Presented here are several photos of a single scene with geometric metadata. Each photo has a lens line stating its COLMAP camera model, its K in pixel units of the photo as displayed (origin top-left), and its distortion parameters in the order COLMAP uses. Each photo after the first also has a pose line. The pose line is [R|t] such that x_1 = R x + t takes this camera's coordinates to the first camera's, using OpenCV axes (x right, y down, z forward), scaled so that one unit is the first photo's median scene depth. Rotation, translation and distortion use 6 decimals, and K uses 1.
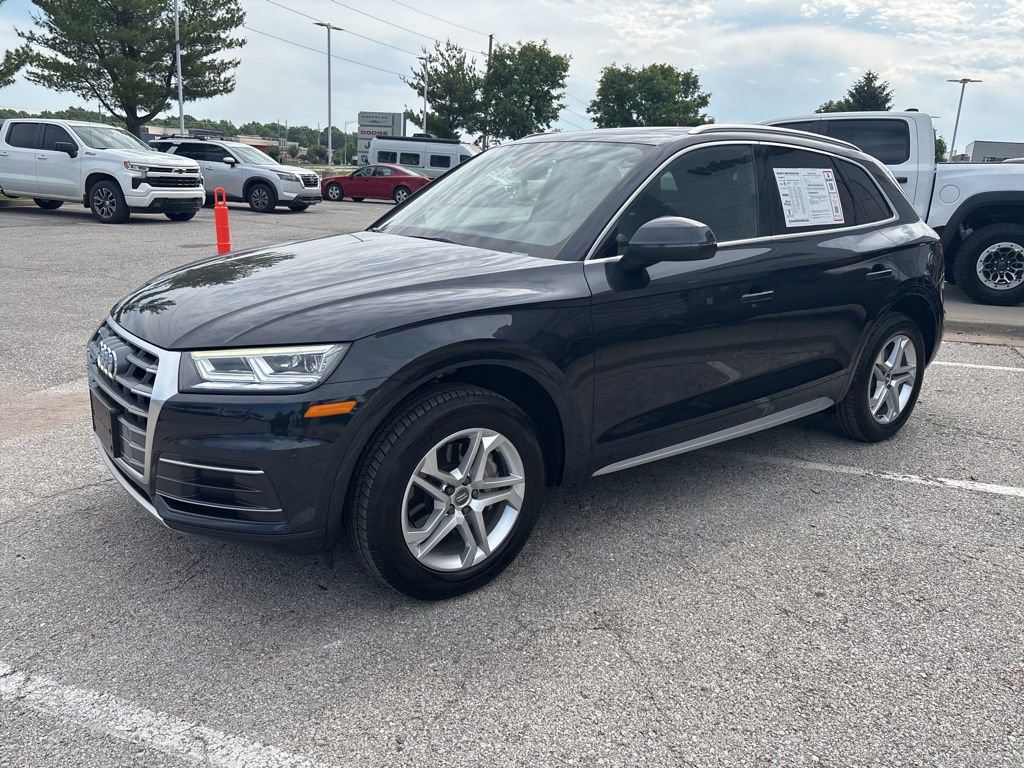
lens RADIAL K [[778.4, 0, 512.5], [0, 778.4, 378.0], [0, 0, 1]] dist [0.048041, -0.058456]
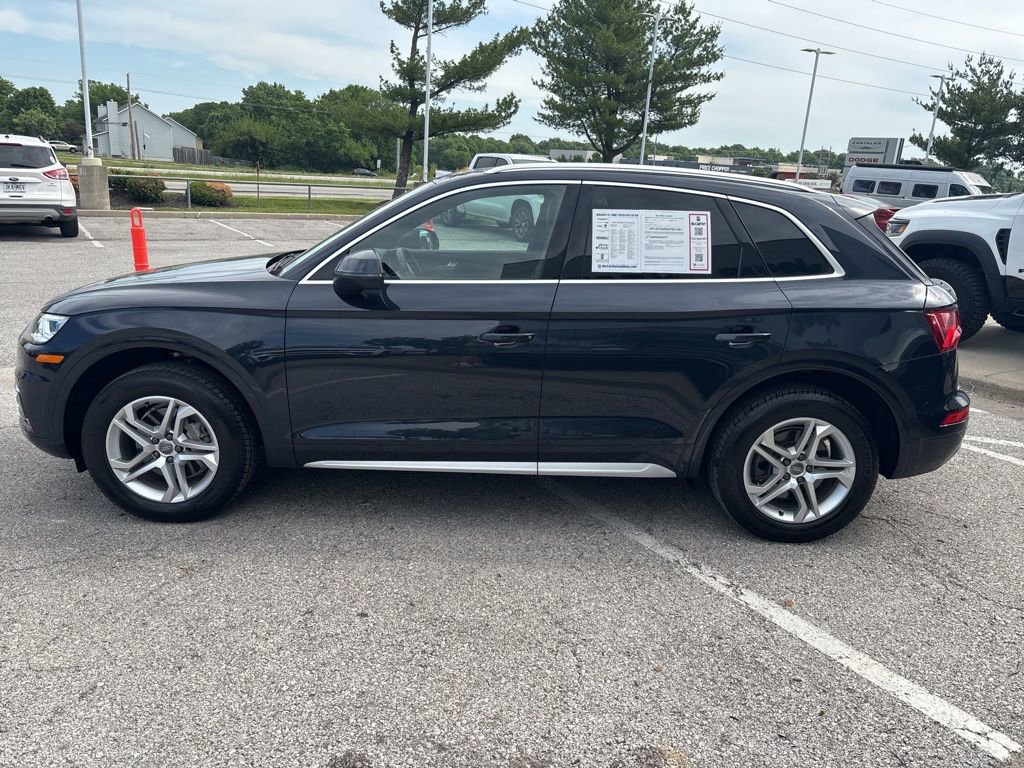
lens RADIAL K [[778.4, 0, 511.1], [0, 778.4, 390.2], [0, 0, 1]] dist [0.048041, -0.058456]
pose [[0.793210, 0.164979, -0.586174, 0.203239], [-0.175365, 0.983708, 0.039562, -0.017180], [0.583151, 0.071414, 0.809219, 0.045864]]
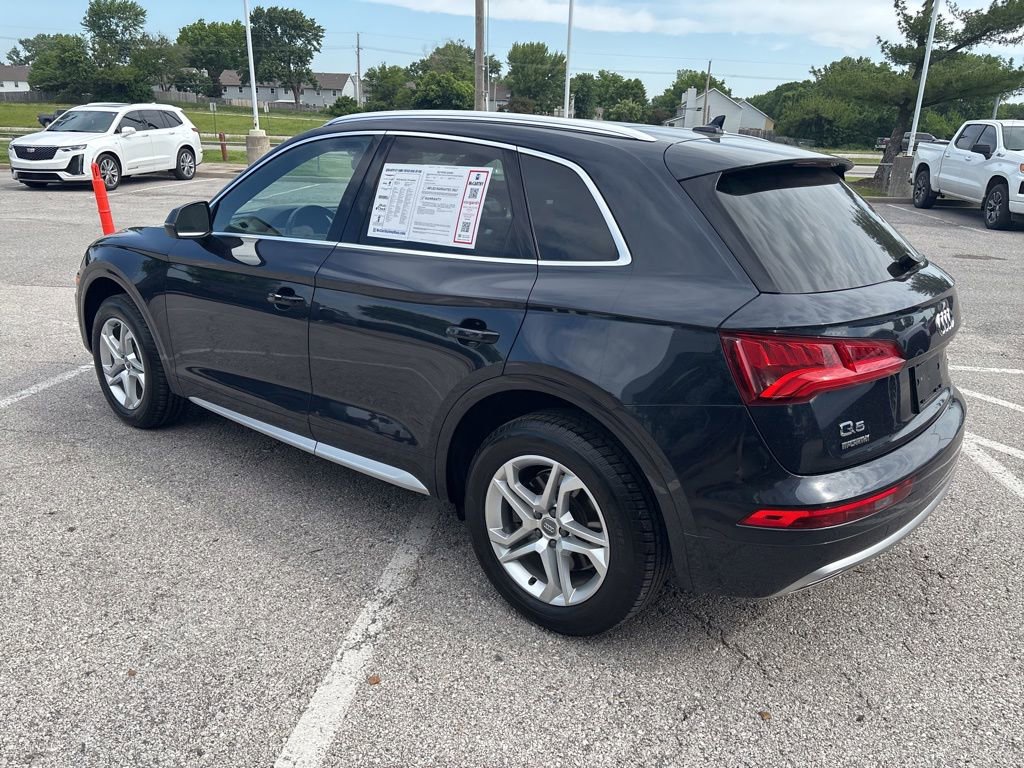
lens RADIAL K [[778.4, 0, 507.3], [0, 778.4, 385.7], [0, 0, 1]] dist [0.048041, -0.058456]
pose [[0.224131, 0.273945, -0.935264, 0.284699], [-0.269766, 0.939620, 0.210573, -0.061602], [0.936478, 0.205106, 0.284499, 0.224729]]
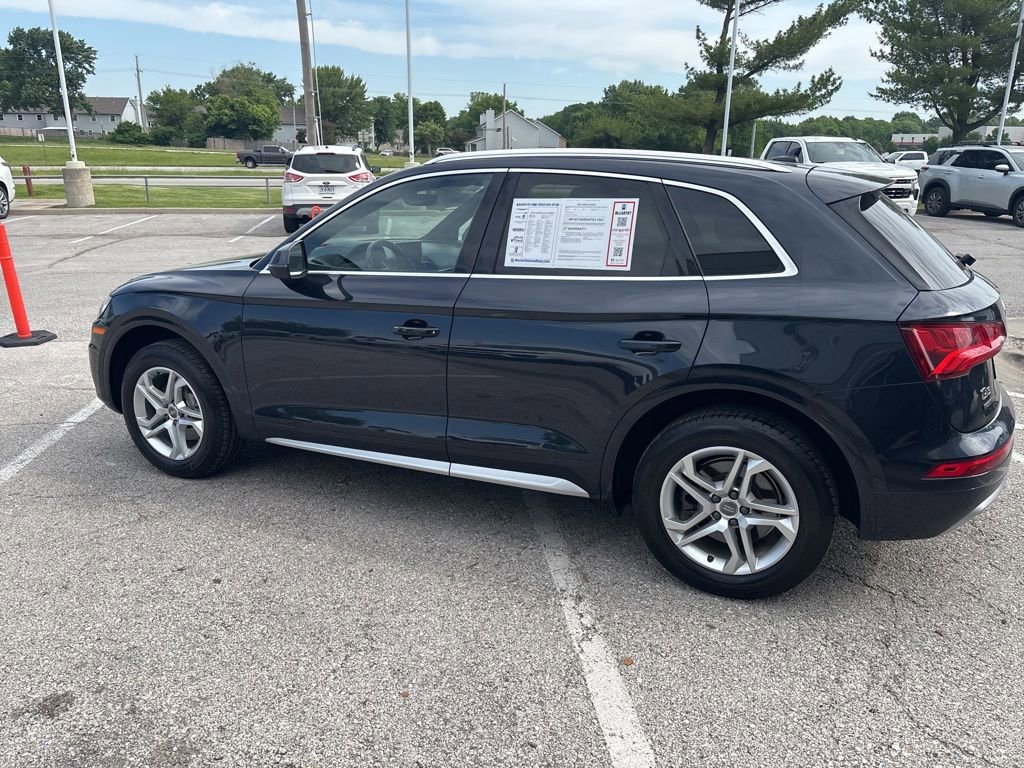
lens RADIAL K [[778.4, 0, 509.3], [0, 778.4, 387.1], [0, 0, 1]] dist [0.048041, -0.058456]
pose [[0.456976, 0.220216, -0.861788, 0.273014], [-0.216986, 0.967196, 0.132091, -0.042569], [0.862607, 0.126633, 0.489769, 0.142068]]
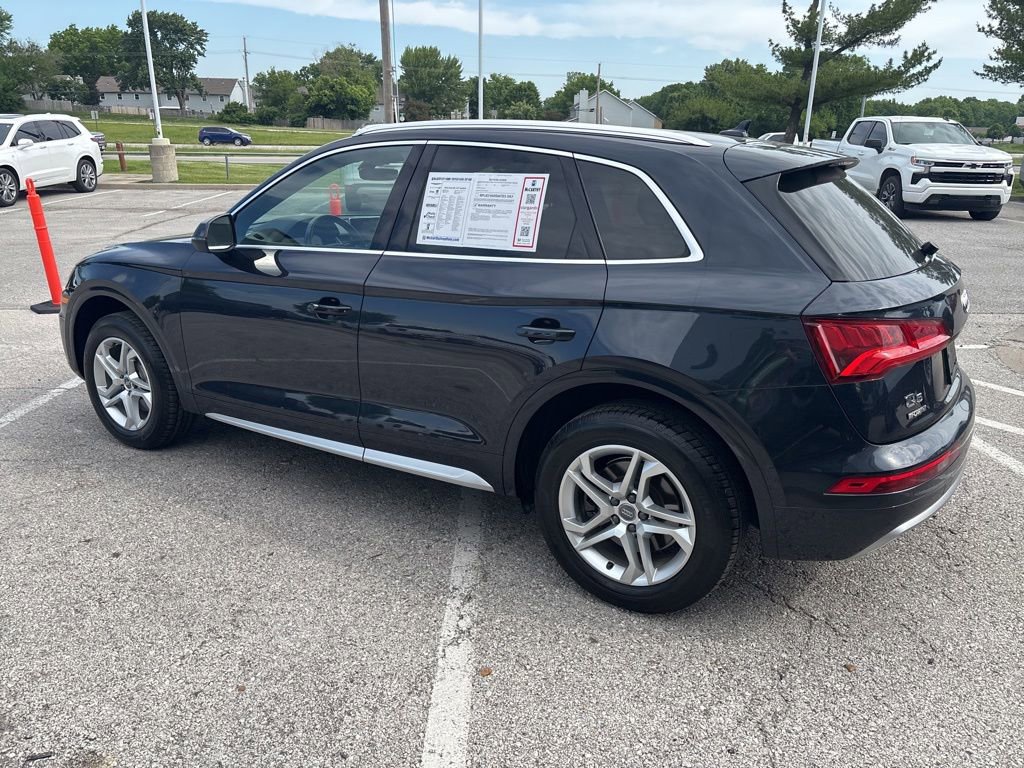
lens RADIAL K [[778.4, 0, 507.8], [0, 778.4, 379.4], [0, 0, 1]] dist [0.048041, -0.058456]
pose [[0.347873, 0.248201, -0.904091, 0.281281], [-0.238930, 0.955950, 0.170503, -0.052616], [0.906586, 0.156701, 0.391851, 0.188321]]
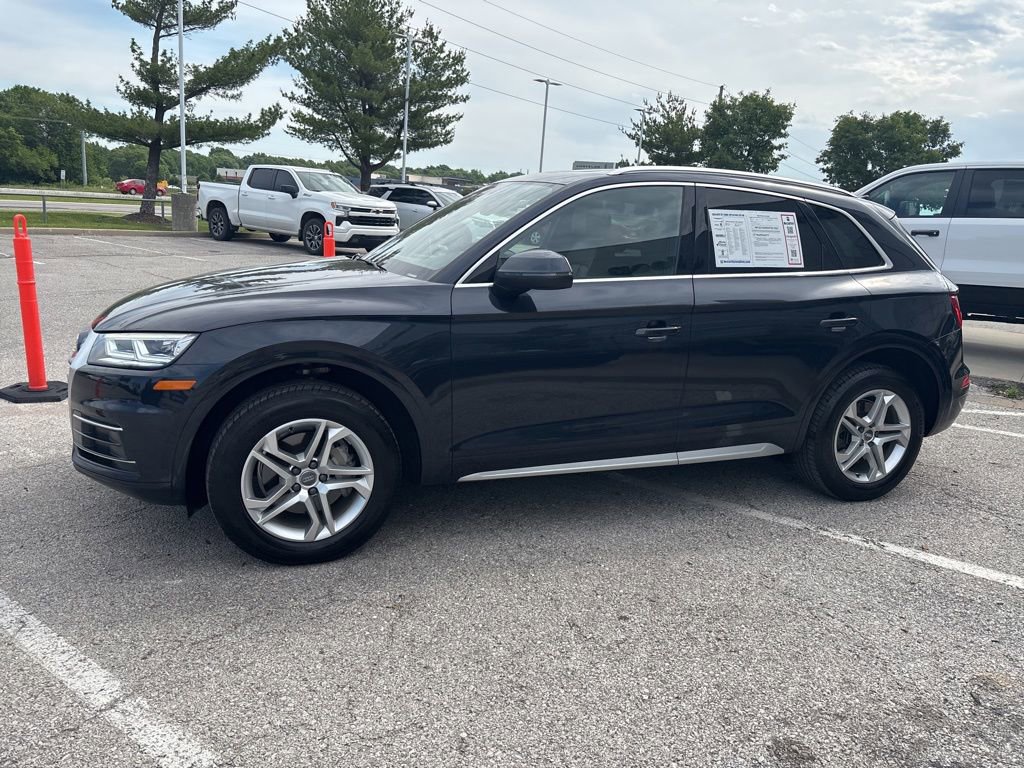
lens RADIAL K [[778.4, 0, 511.3], [0, 778.4, 377.9], [0, 0, 1]] dist [0.048041, -0.058456]
pose [[0.956806, 0.081880, -0.278957, 0.093463], [-0.098089, 0.994176, -0.044628, 0.004793], [0.273679, 0.070063, 0.959266, -0.006677]]
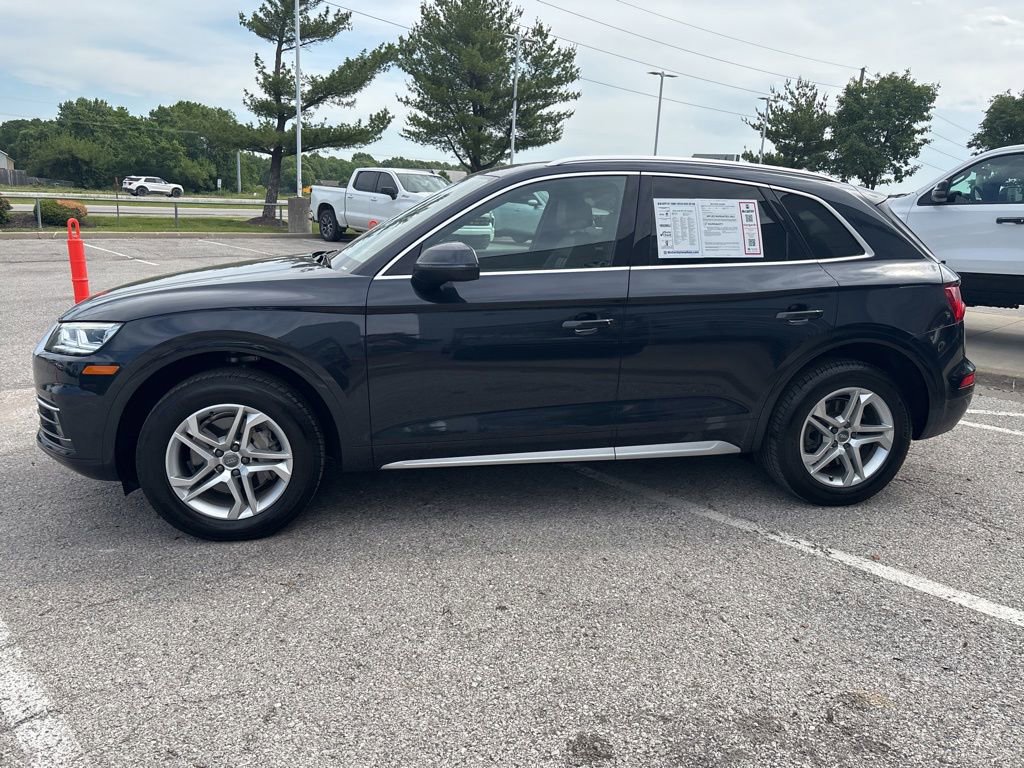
lens RADIAL K [[778.4, 0, 511.1], [0, 778.4, 380.9], [0, 0, 1]] dist [0.048041, -0.058456]
pose [[0.895878, 0.097489, -0.433473, 0.149269], [-0.117909, 0.992815, -0.020402, 0.000402], [0.428369, 0.069389, 0.900936, 0.012462]]
